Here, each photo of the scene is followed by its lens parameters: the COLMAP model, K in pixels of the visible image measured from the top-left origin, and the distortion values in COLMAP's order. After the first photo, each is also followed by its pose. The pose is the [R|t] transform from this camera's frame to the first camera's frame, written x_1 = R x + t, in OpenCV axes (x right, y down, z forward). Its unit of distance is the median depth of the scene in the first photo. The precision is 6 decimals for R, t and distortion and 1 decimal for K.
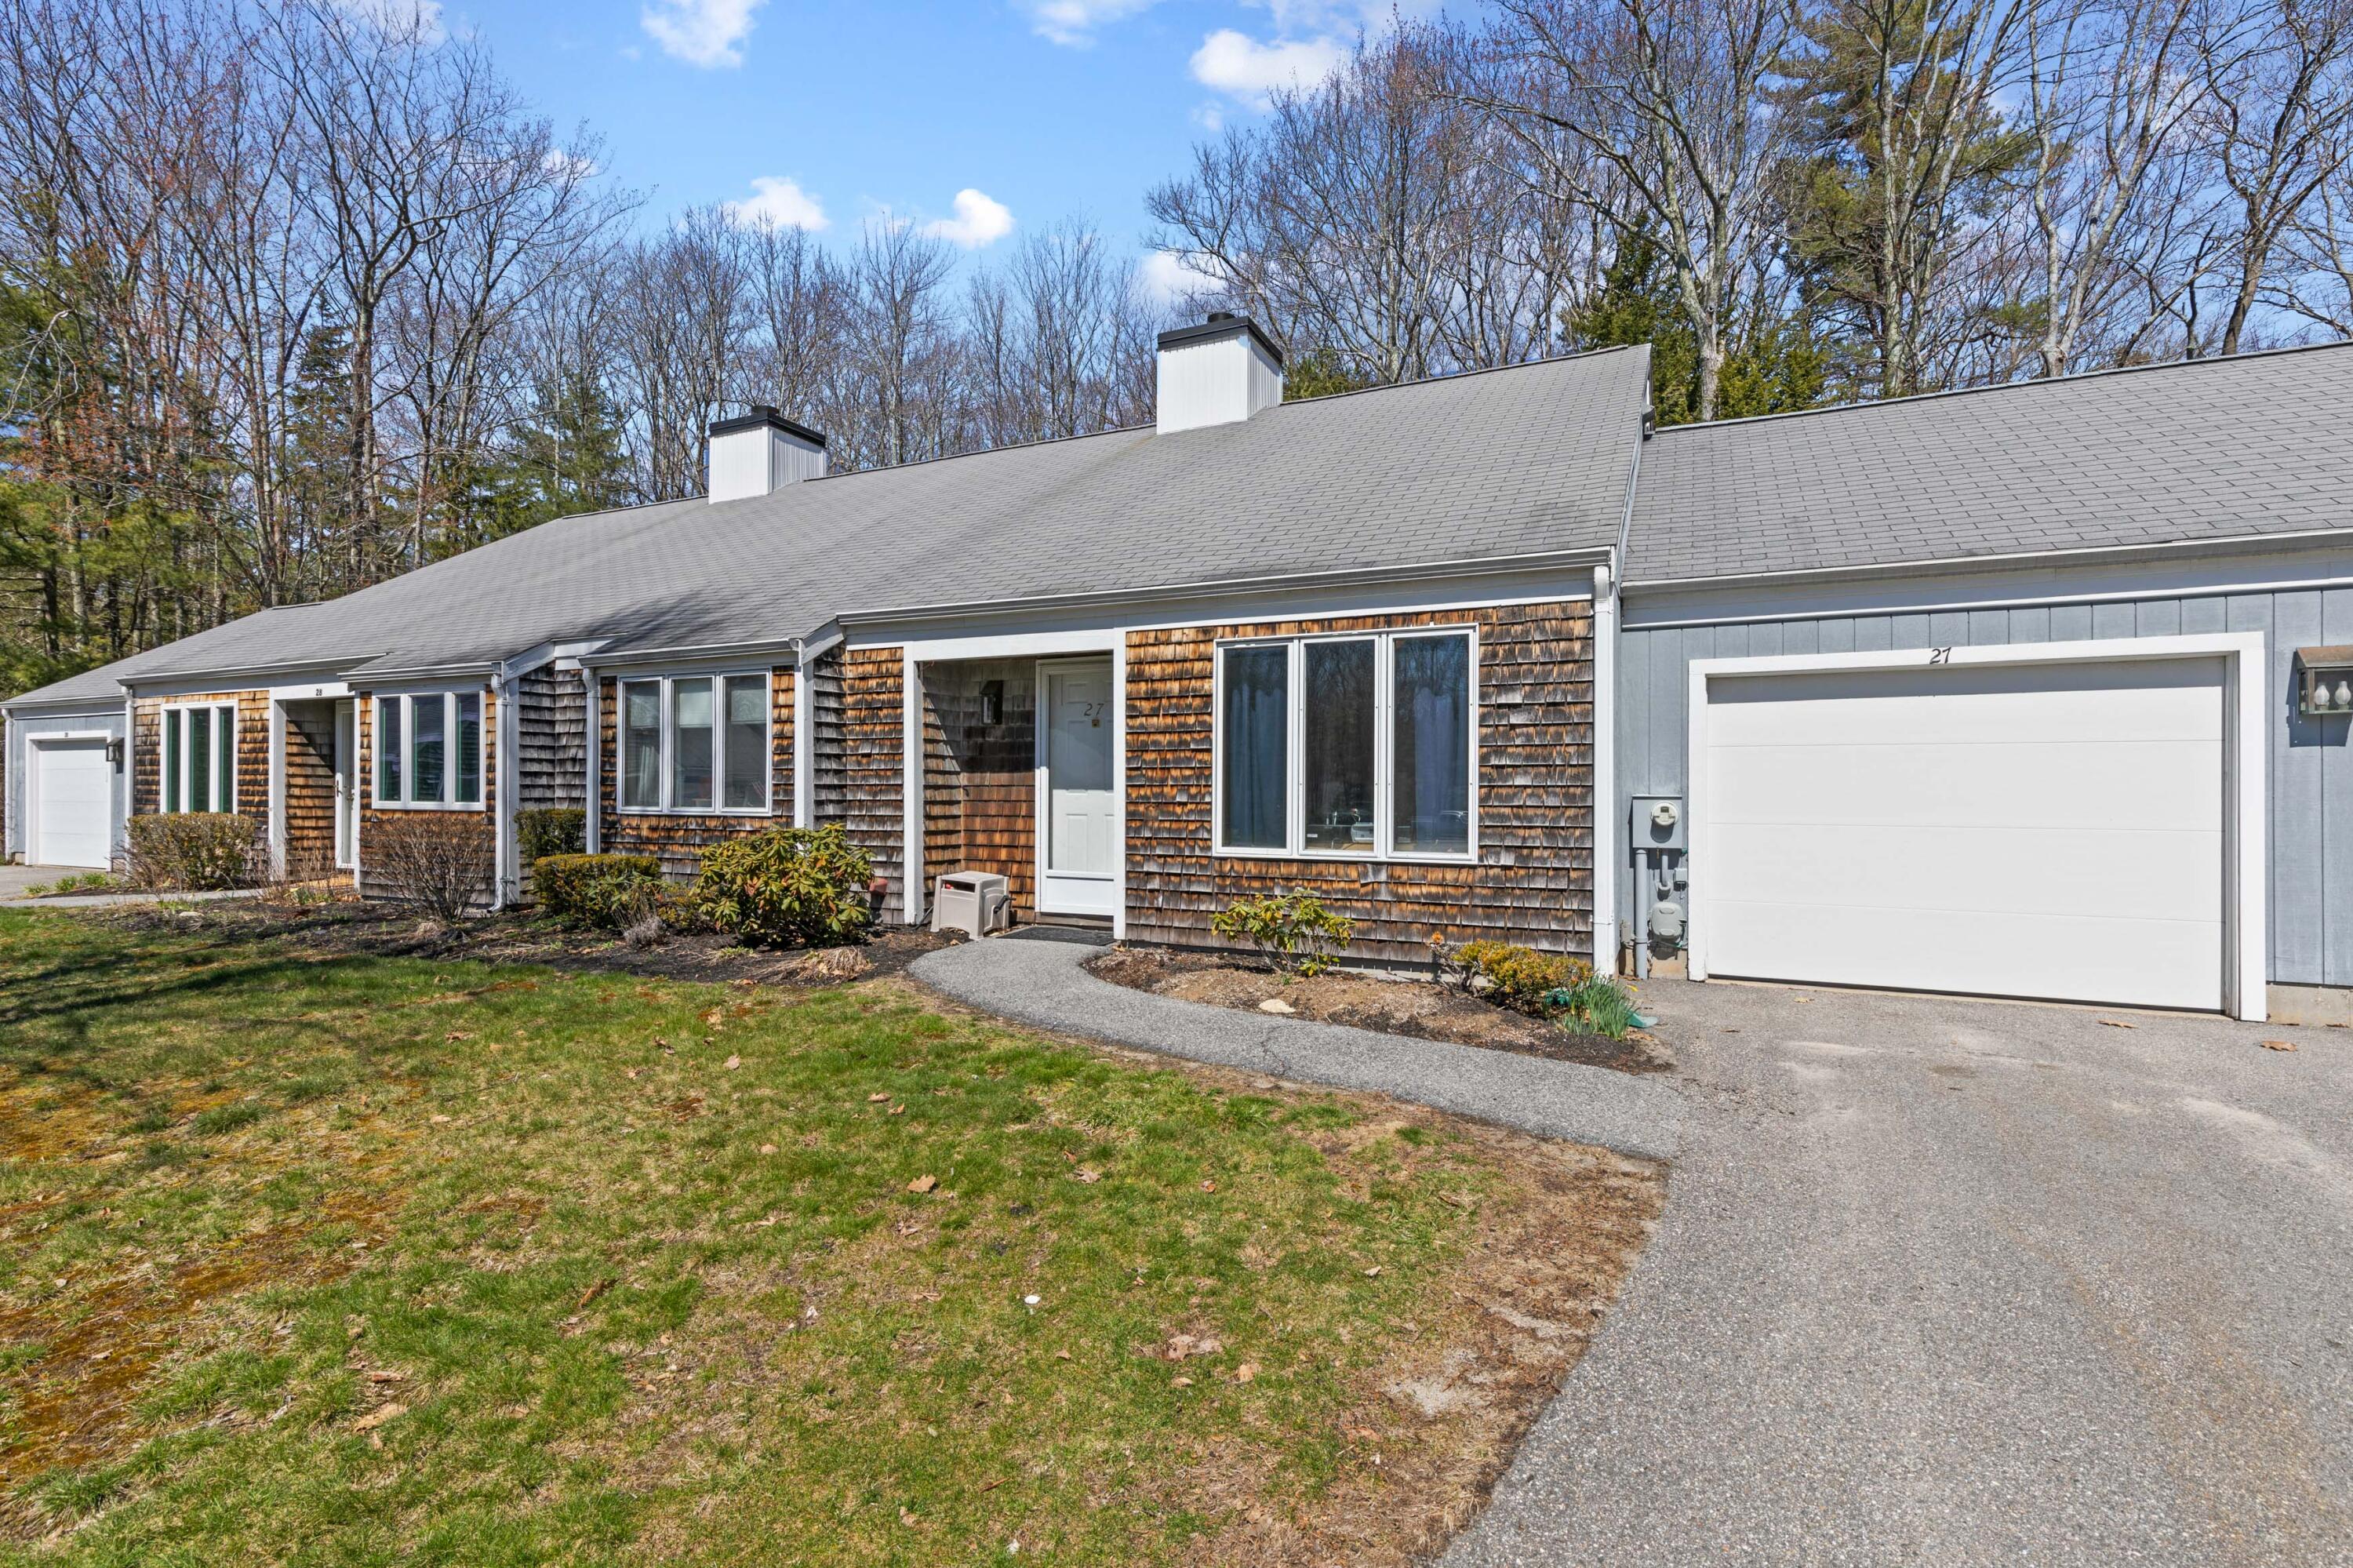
lens RADIAL K [[1056.3, 0, 1181.3], [0, 1056.3, 780.5], [0, 0, 1]] dist [0.011047, -0.000146]
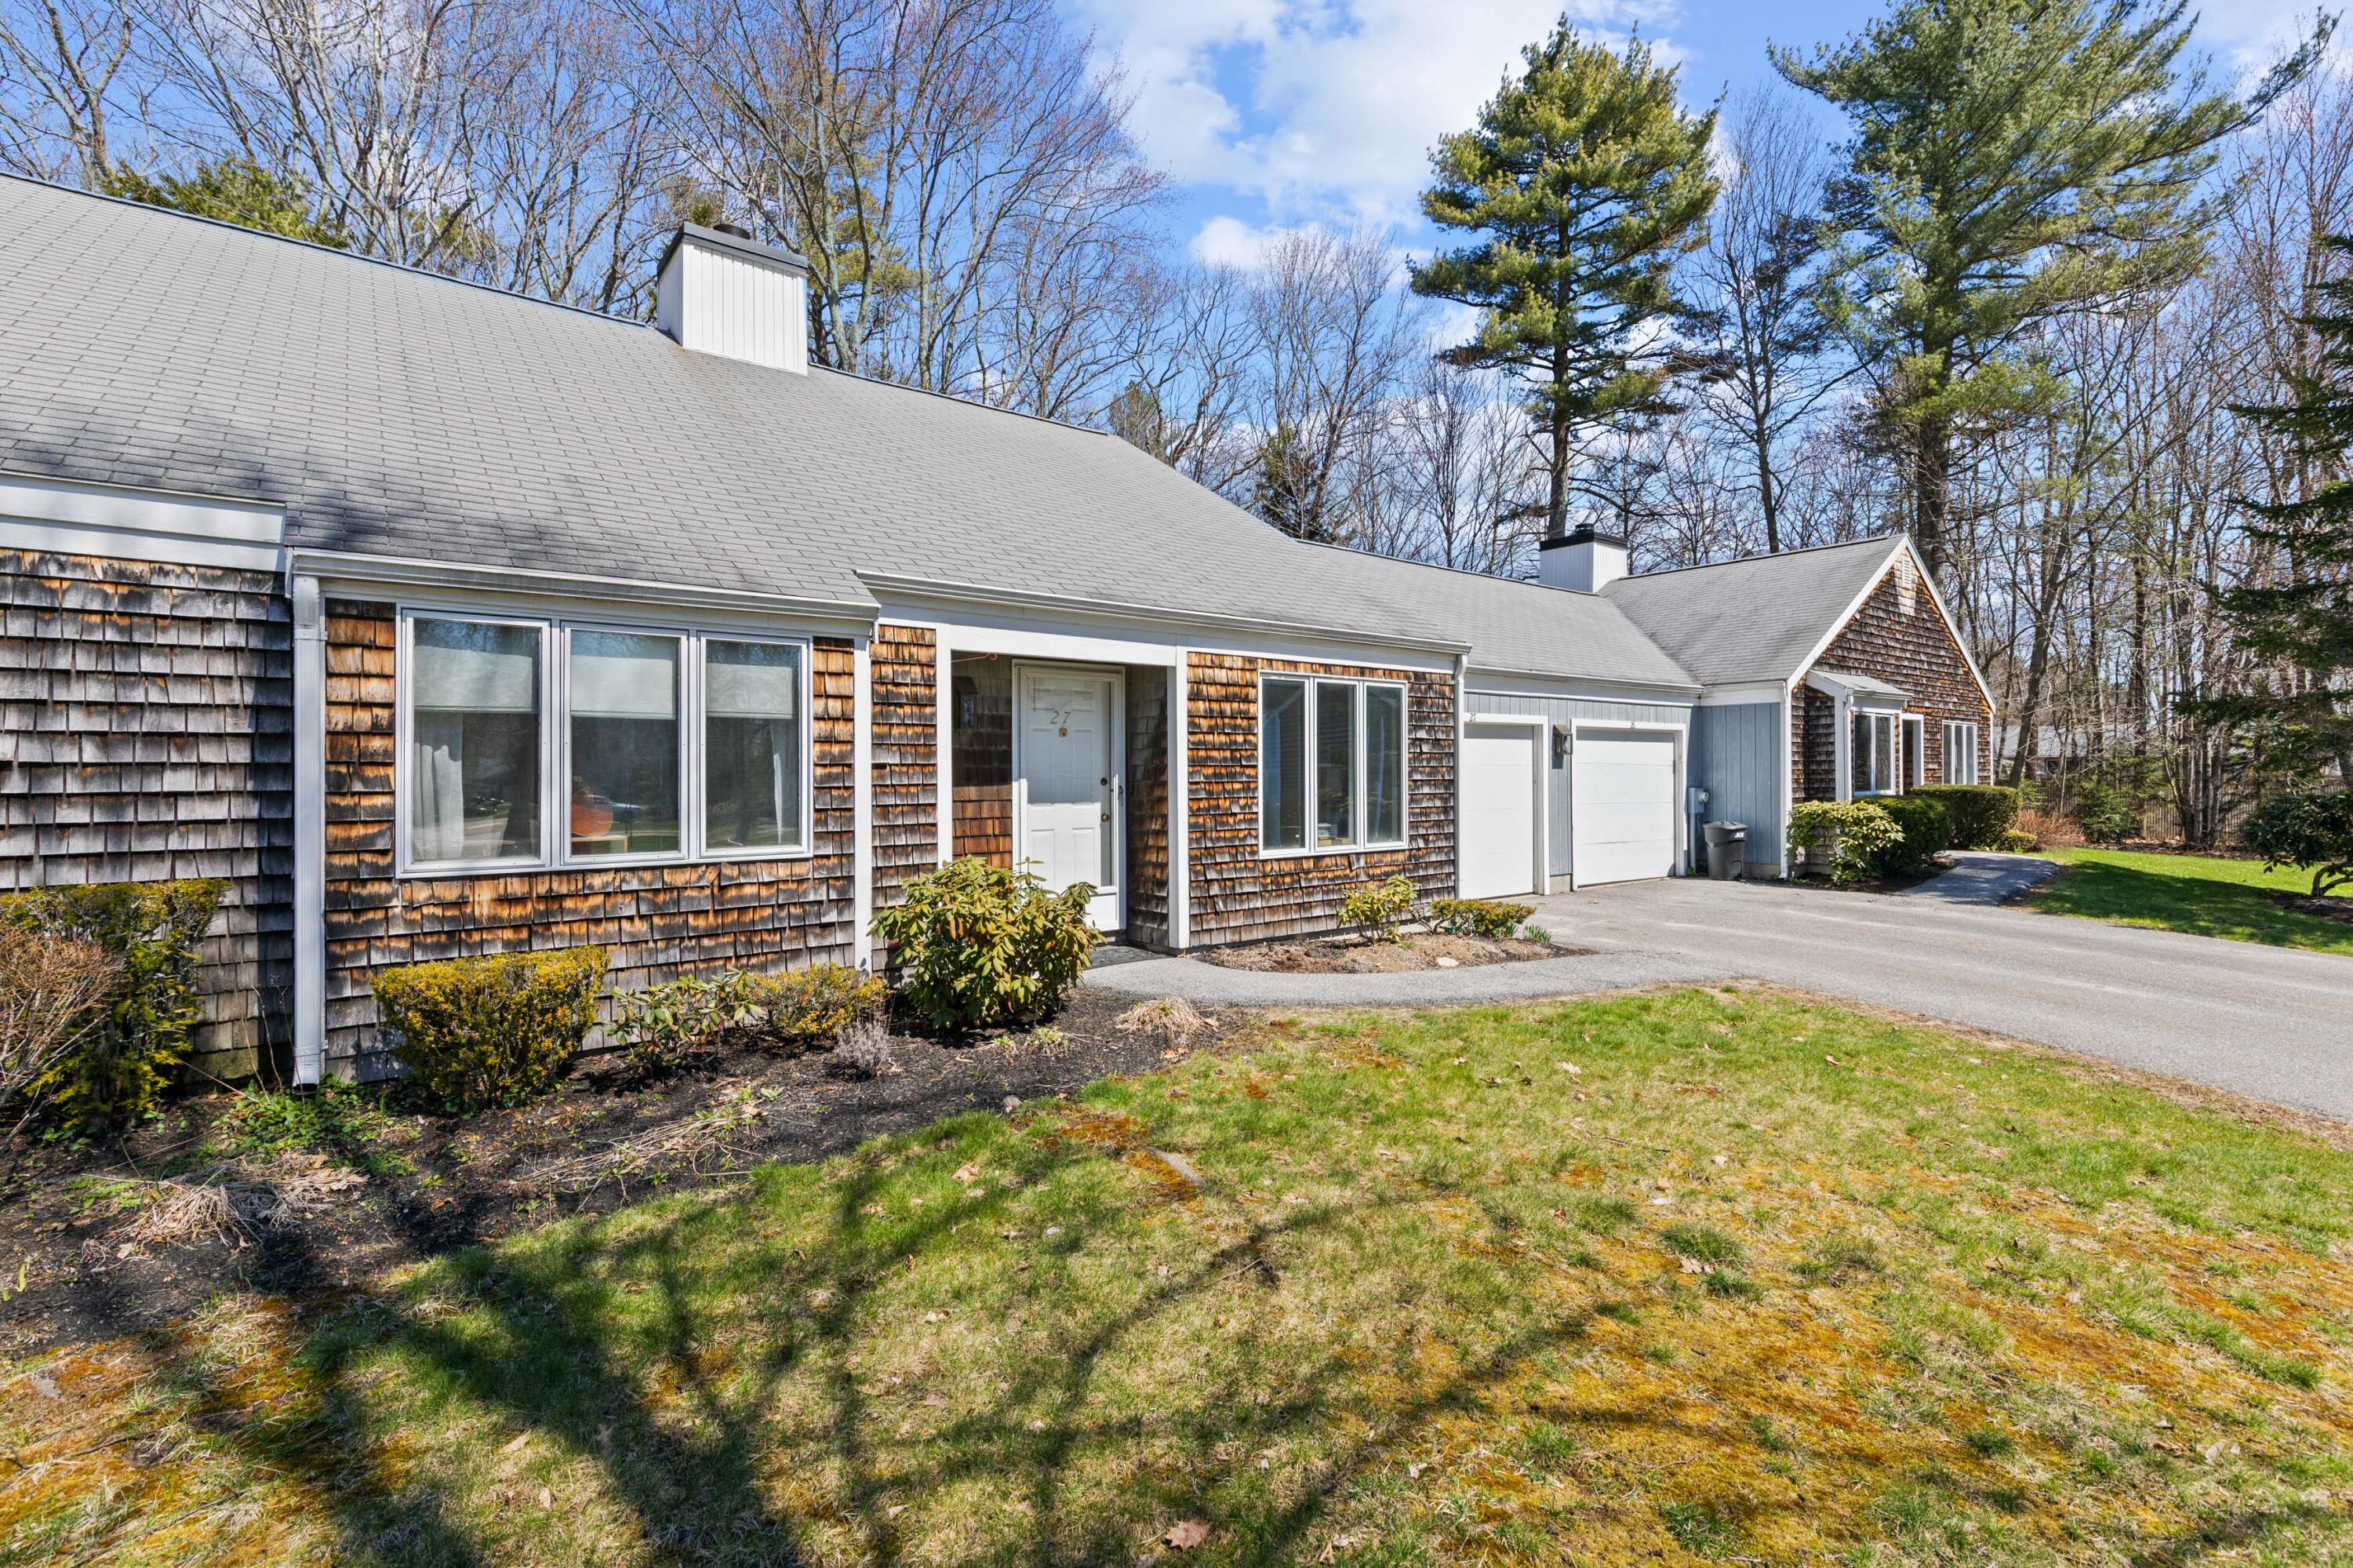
lens RADIAL K [[1056.3, 0, 1181.3], [0, 1056.3, 780.5], [0, 0, 1]] dist [0.011047, -0.000146]
pose [[0.452552, -0.014183, 0.891625, -0.987586], [-0.008167, 0.999766, 0.020048, -0.034451], [-0.891700, -0.016354, 0.452330, 0.535770]]
